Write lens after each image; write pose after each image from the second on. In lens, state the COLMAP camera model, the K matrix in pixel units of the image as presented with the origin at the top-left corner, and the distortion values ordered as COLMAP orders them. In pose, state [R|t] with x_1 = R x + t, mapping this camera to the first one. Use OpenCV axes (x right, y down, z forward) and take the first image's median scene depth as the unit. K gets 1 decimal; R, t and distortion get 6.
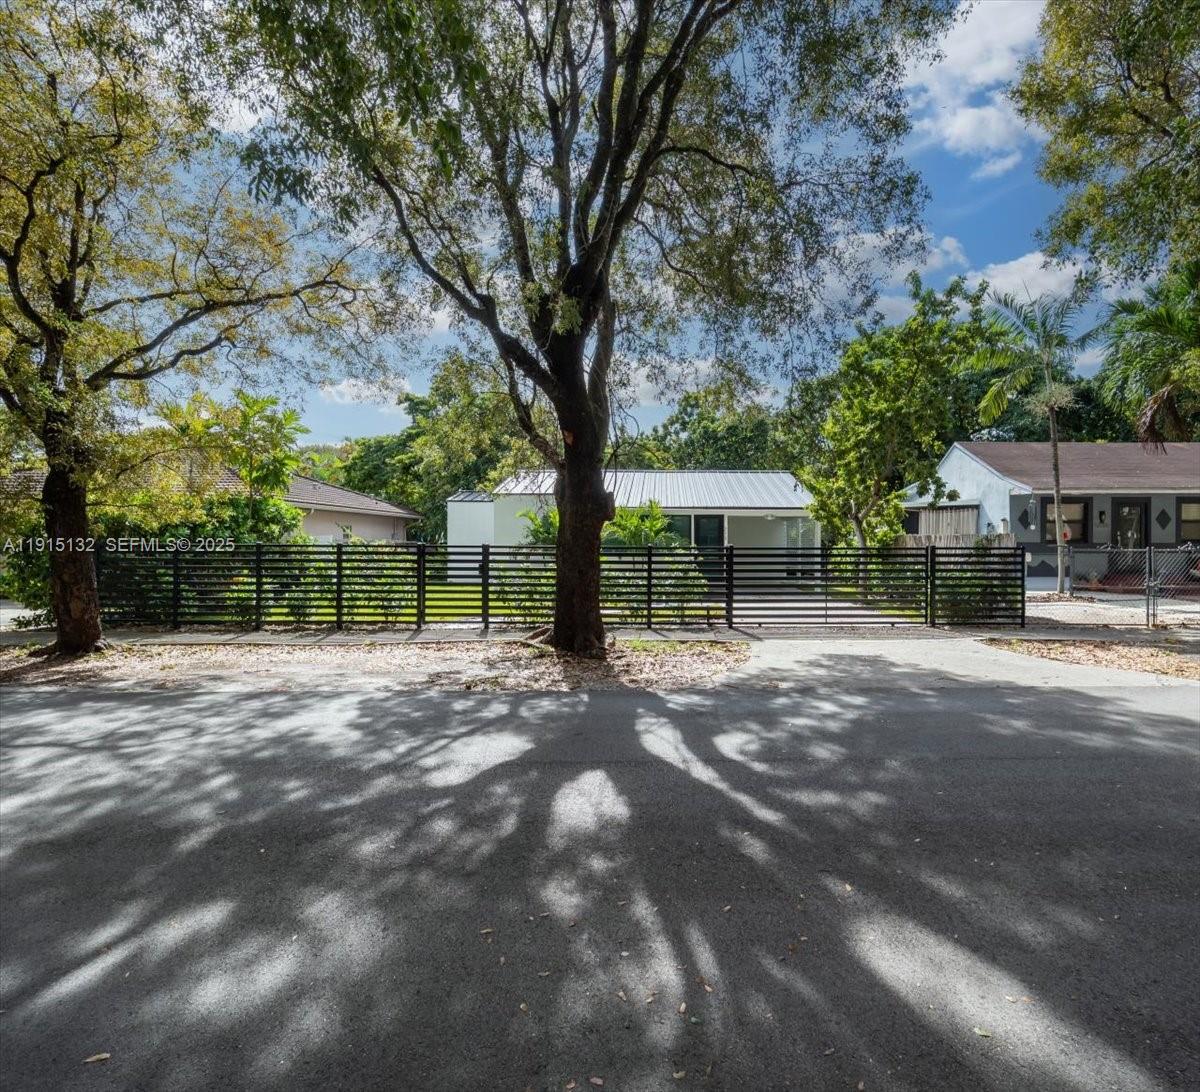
lens RADIAL K [[648.0, 0, 659.0], [0, 648.0, 547.2], [0, 0, 1]] dist [0.001246, -0.000027]
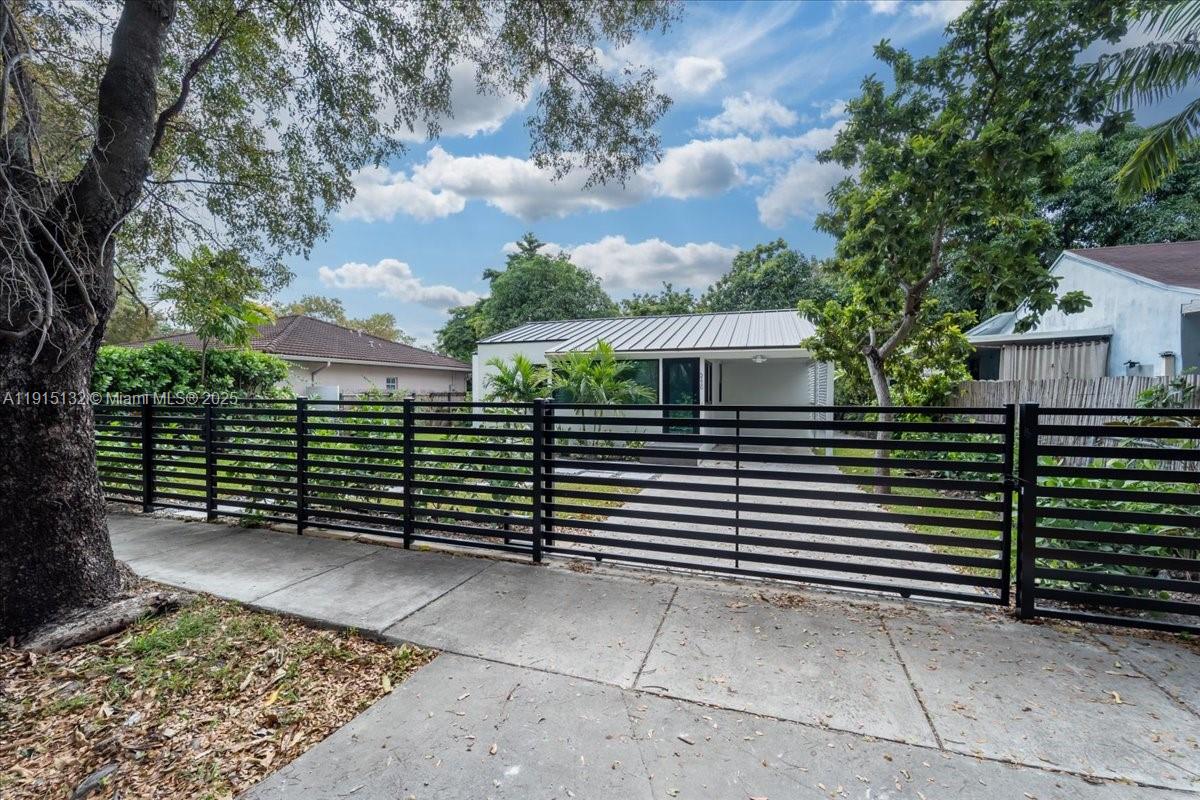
lens RADIAL K [[475.5, 0, 597.6], [0, 475.5, 404.9], [0, 0, 1]] dist [0.001828, -0.001965]
pose [[0.947059, 0.008010, -0.320959, 0.227644], [-0.001261, 0.999774, 0.021229, -0.005958], [0.321056, -0.019700, 0.946855, 0.547048]]
